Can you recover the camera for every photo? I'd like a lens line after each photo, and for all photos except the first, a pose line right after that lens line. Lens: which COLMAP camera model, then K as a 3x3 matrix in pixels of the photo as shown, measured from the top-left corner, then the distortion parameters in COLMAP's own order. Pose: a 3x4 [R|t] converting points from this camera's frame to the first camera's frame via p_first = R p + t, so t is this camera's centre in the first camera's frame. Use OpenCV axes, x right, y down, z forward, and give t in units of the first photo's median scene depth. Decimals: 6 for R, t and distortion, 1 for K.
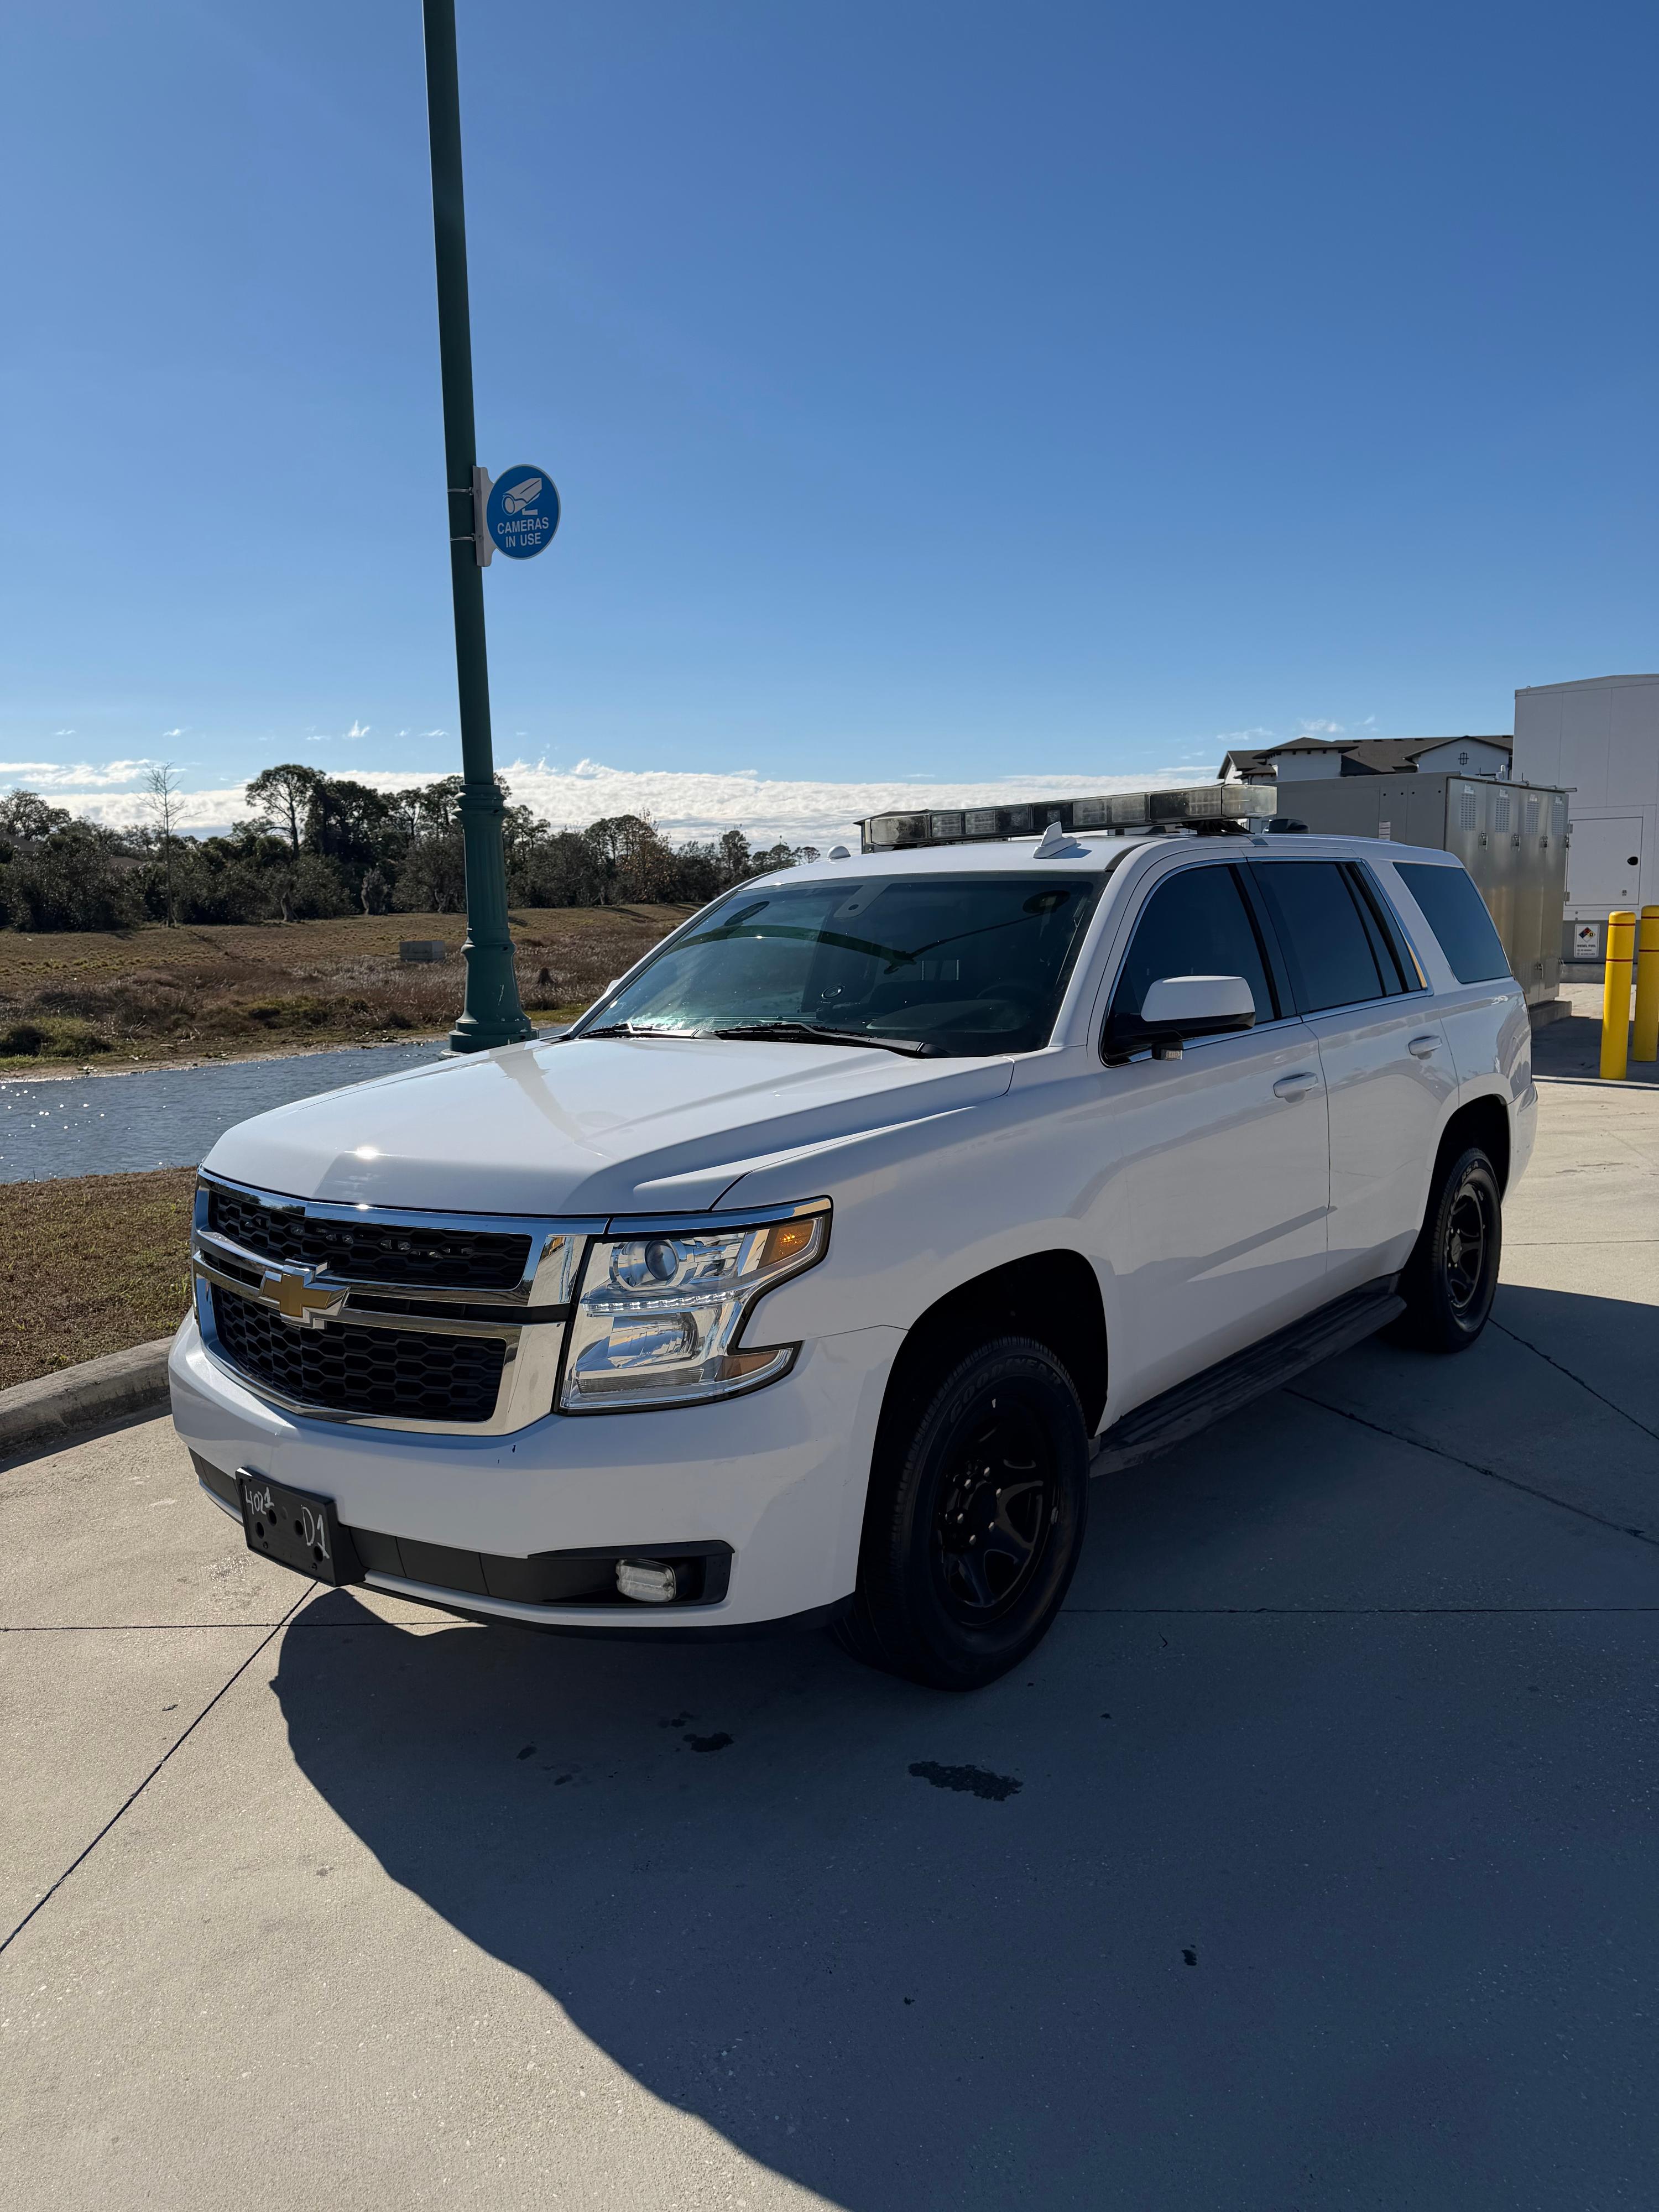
lens RADIAL K [[1529.3, 0, 825.8], [0, 1529.3, 1118.3], [0, 0, 1]] dist [0.135066, -0.223939]
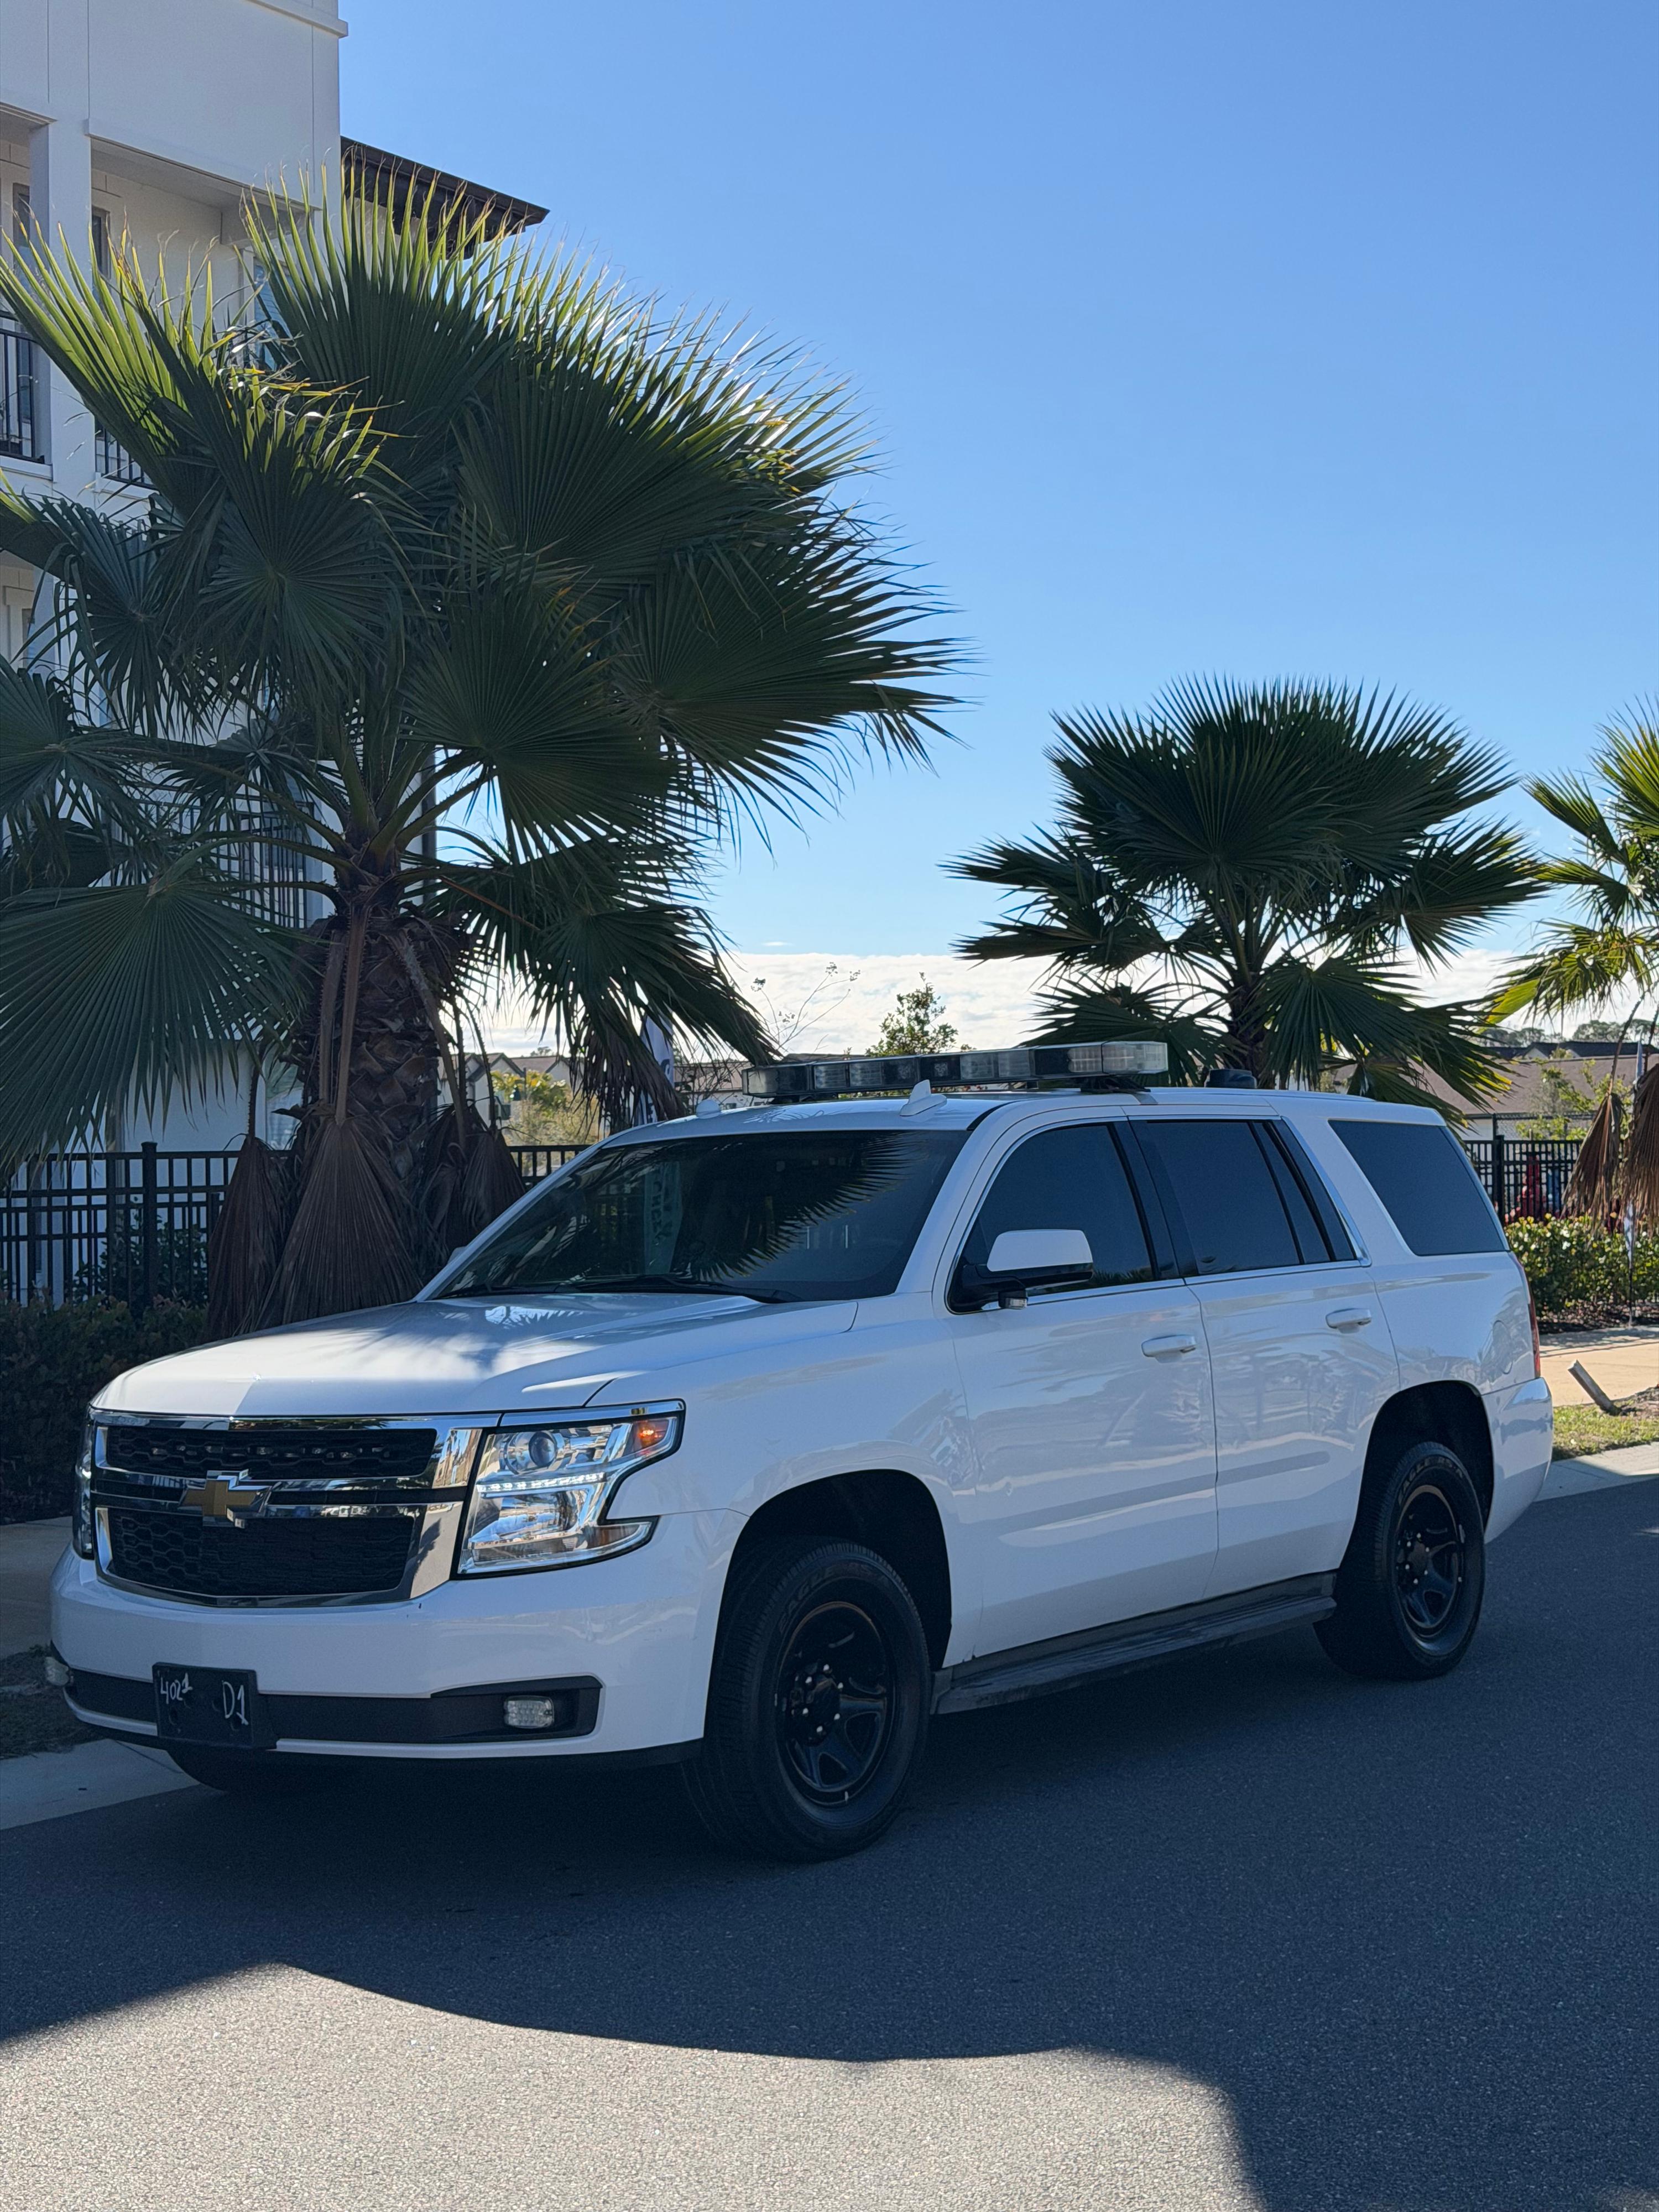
lens RADIAL K [[3015.4, 0, 829.5], [0, 3015.4, 1106.0], [0, 0, 1]] dist [0.025938, 0.029783]
pose [[0.999521, -0.001367, 0.030913, 0.041828], [0.006330, 0.986934, -0.161002, 0.190391], [-0.030289, 0.161121, 0.986470, -1.276014]]
